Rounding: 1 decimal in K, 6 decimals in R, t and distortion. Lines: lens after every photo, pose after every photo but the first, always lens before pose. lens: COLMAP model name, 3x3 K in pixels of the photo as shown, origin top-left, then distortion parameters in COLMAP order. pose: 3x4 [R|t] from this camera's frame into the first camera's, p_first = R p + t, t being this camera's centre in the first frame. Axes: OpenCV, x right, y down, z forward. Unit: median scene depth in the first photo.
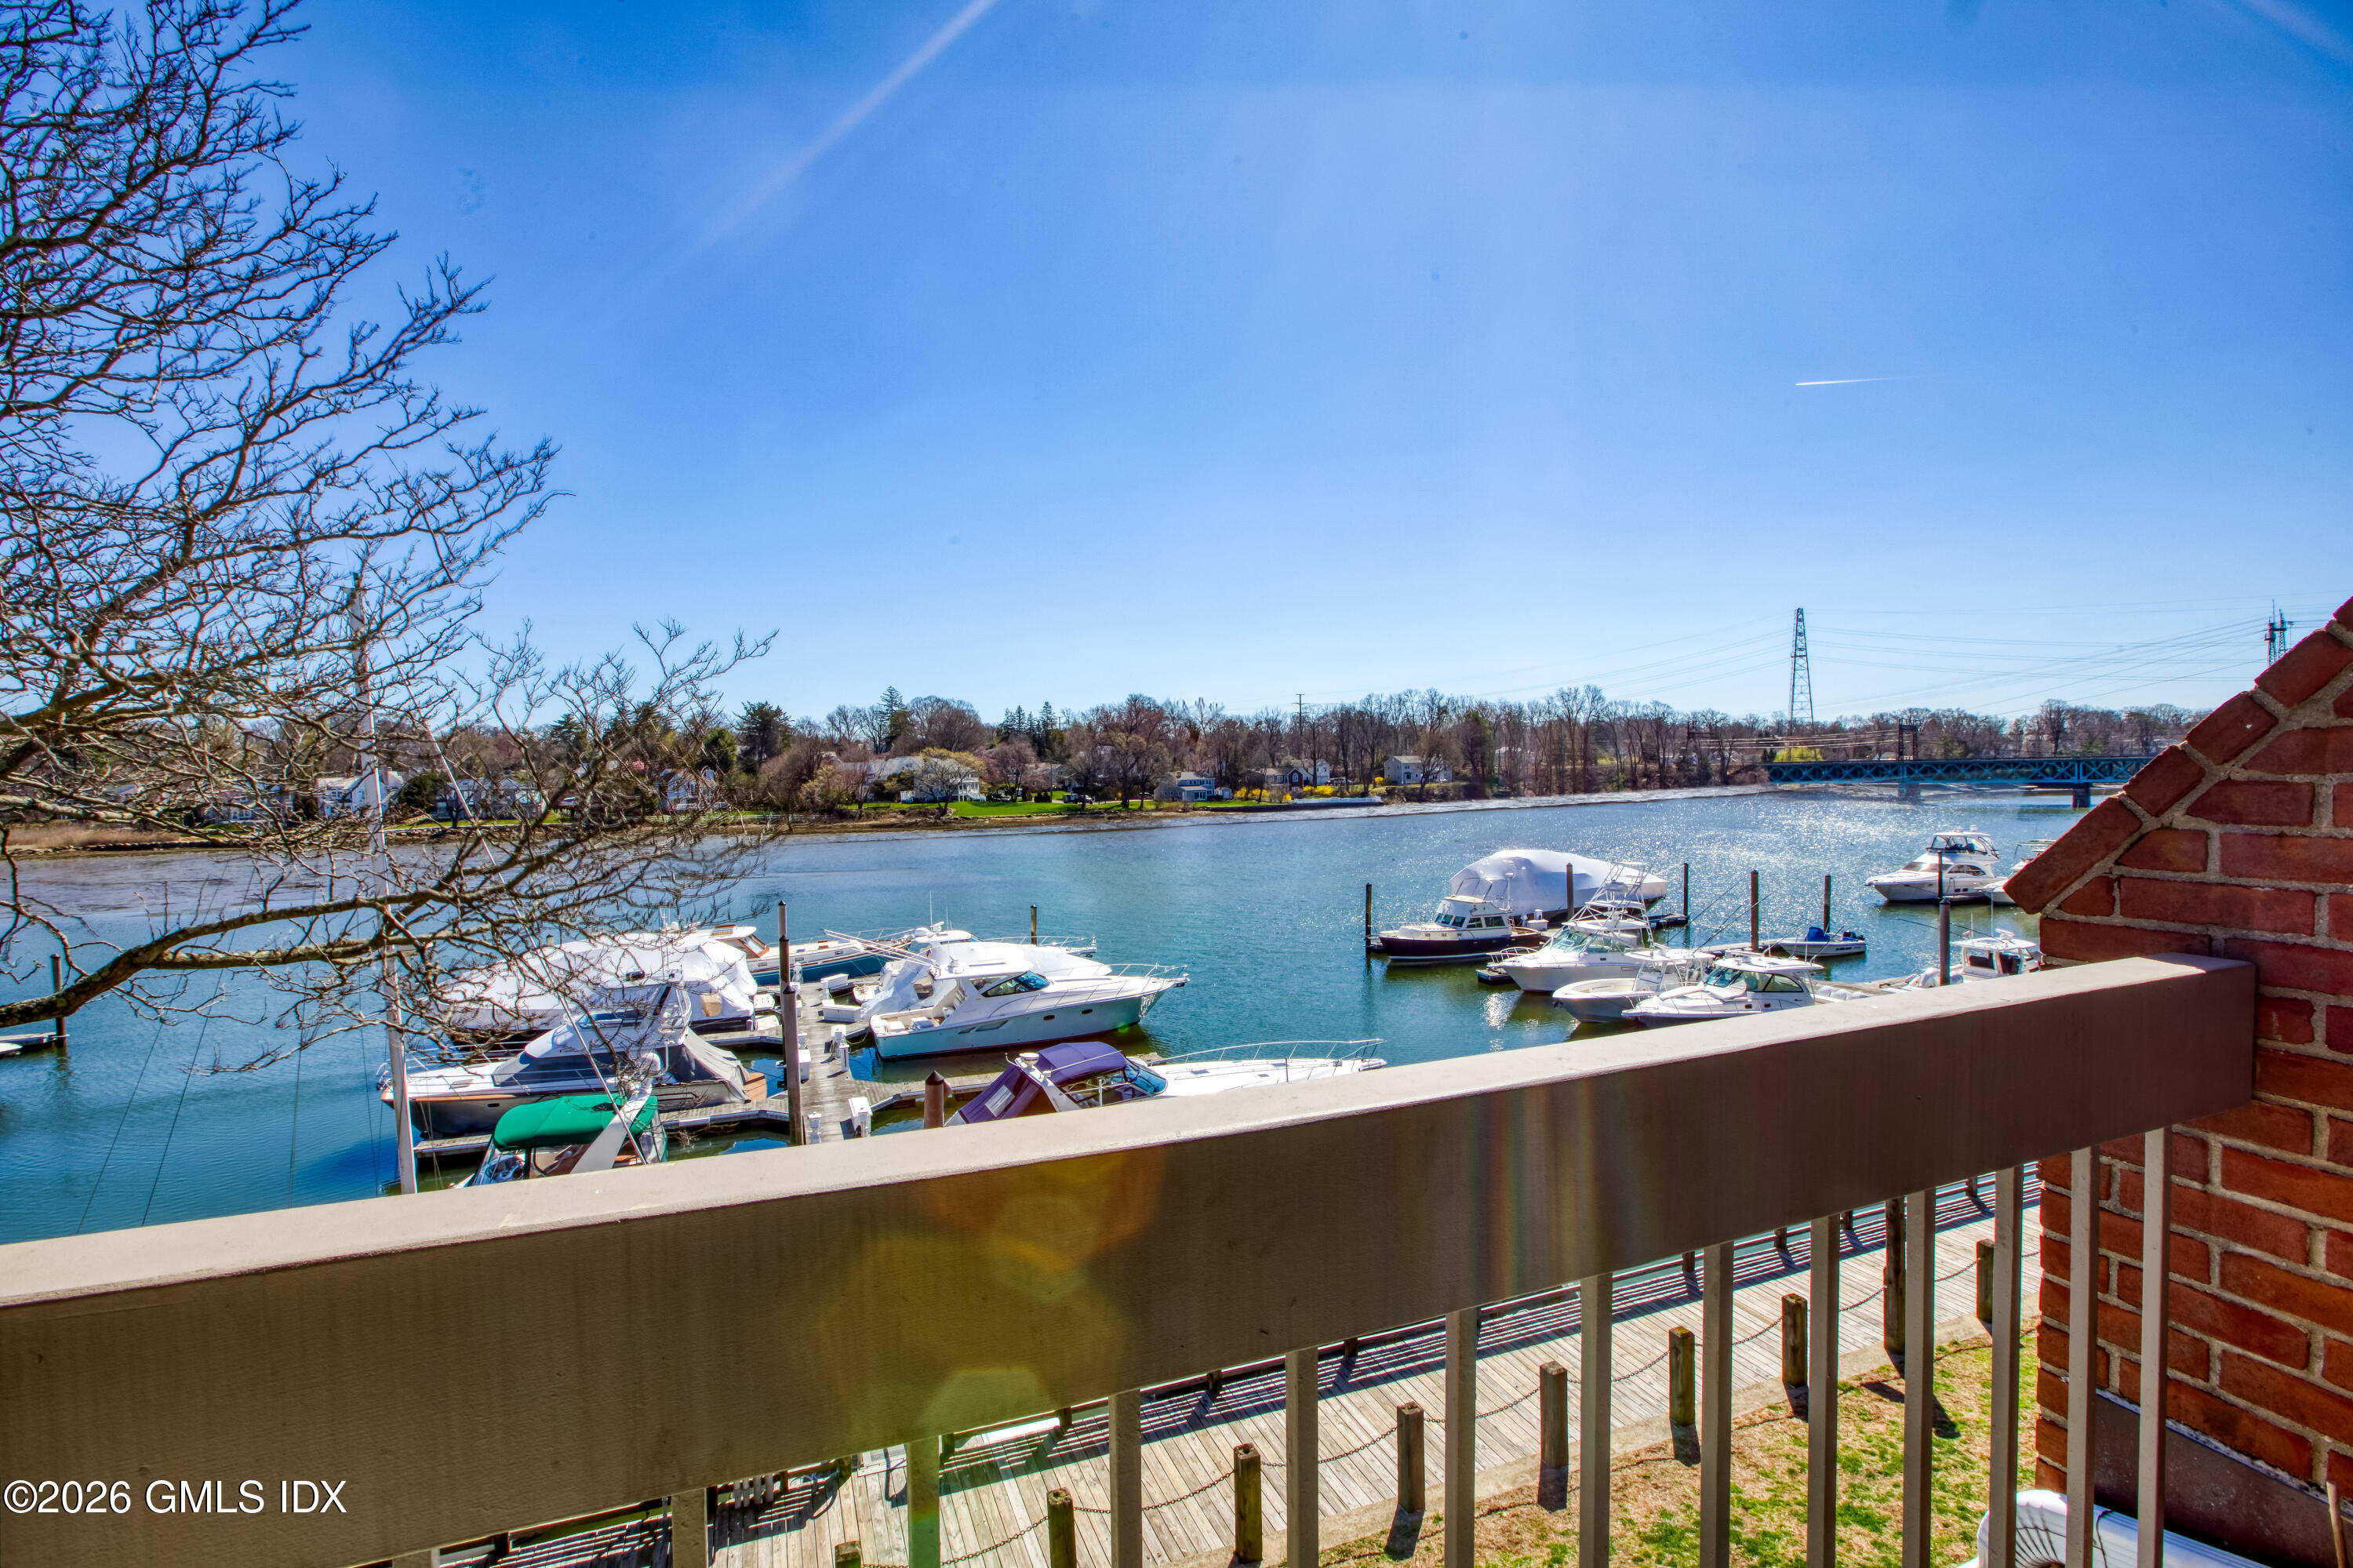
lens RADIAL K [[1075.5, 0, 1187.1], [0, 1075.5, 776.5], [0, 0, 1]] dist [-0.036331, 0.010020]
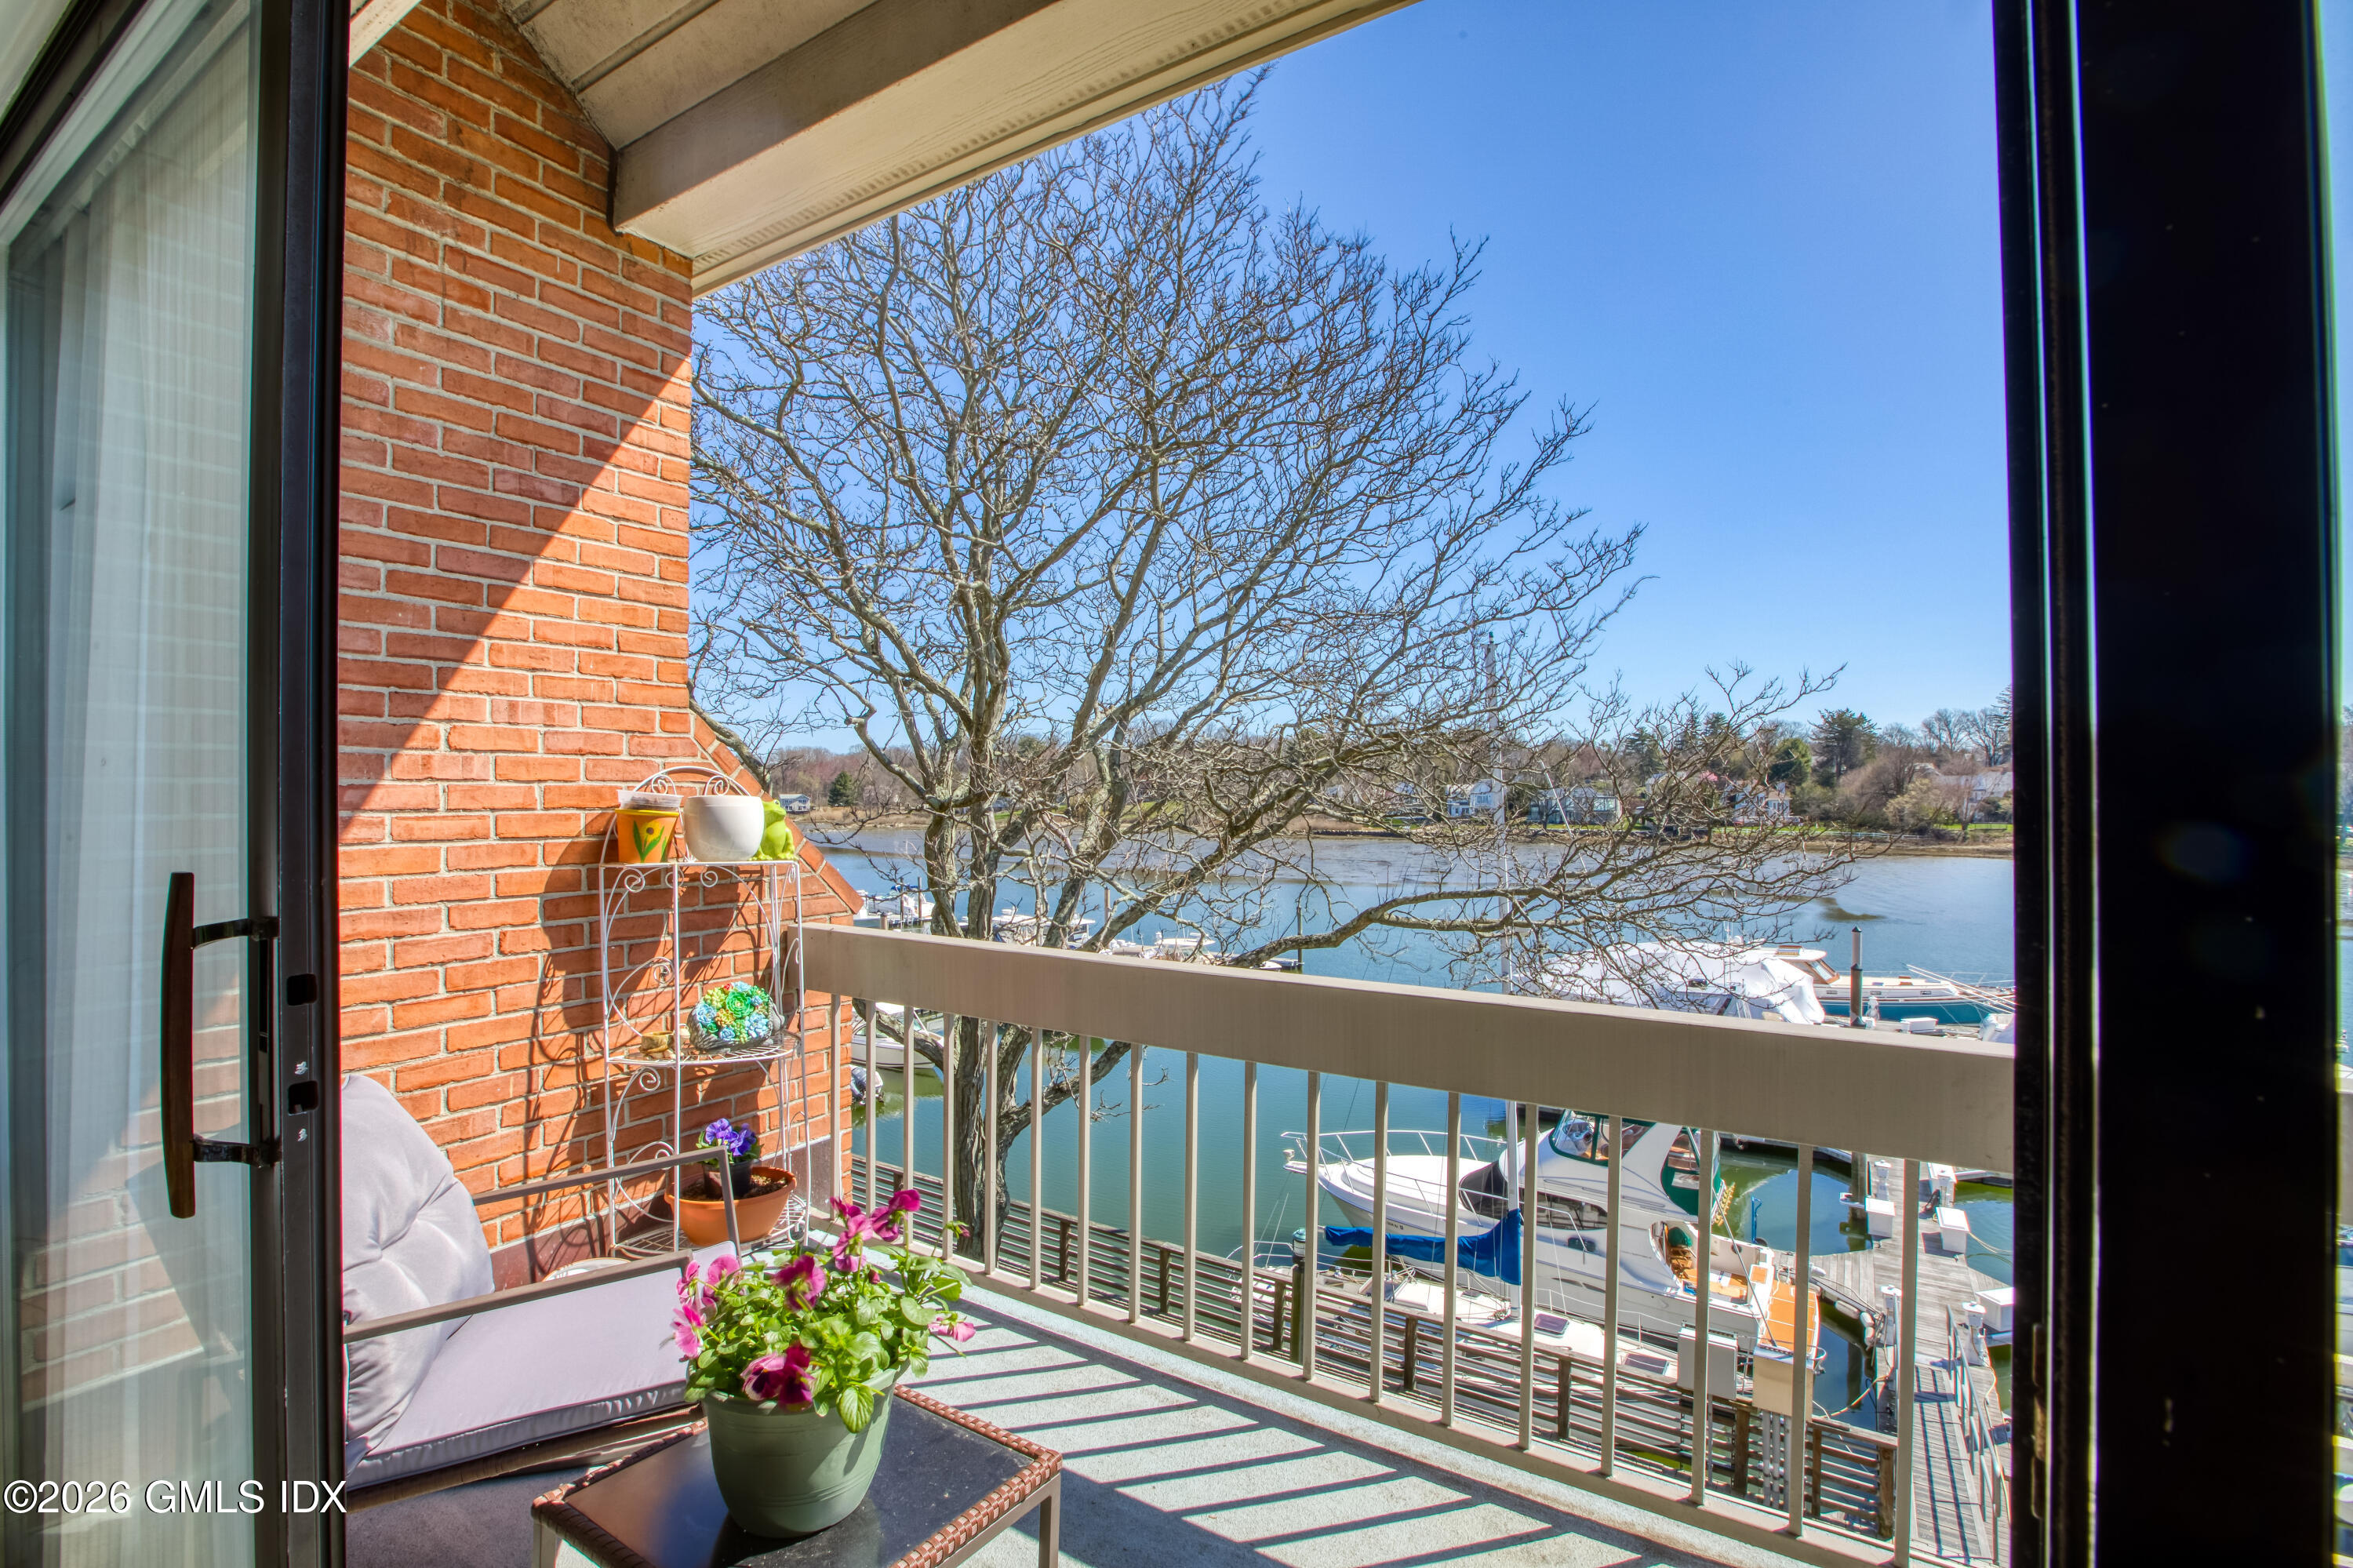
lens RADIAL K [[1075.5, 0, 1171.2], [0, 1075.5, 800.7], [0, 0, 1]] dist [-0.036331, 0.010020]
pose [[0.588750, 0.027255, -0.807855, 0.058919], [-0.016985, 0.999628, 0.021346, -0.015875], [0.808136, 0.001154, 0.588994, -0.116038]]
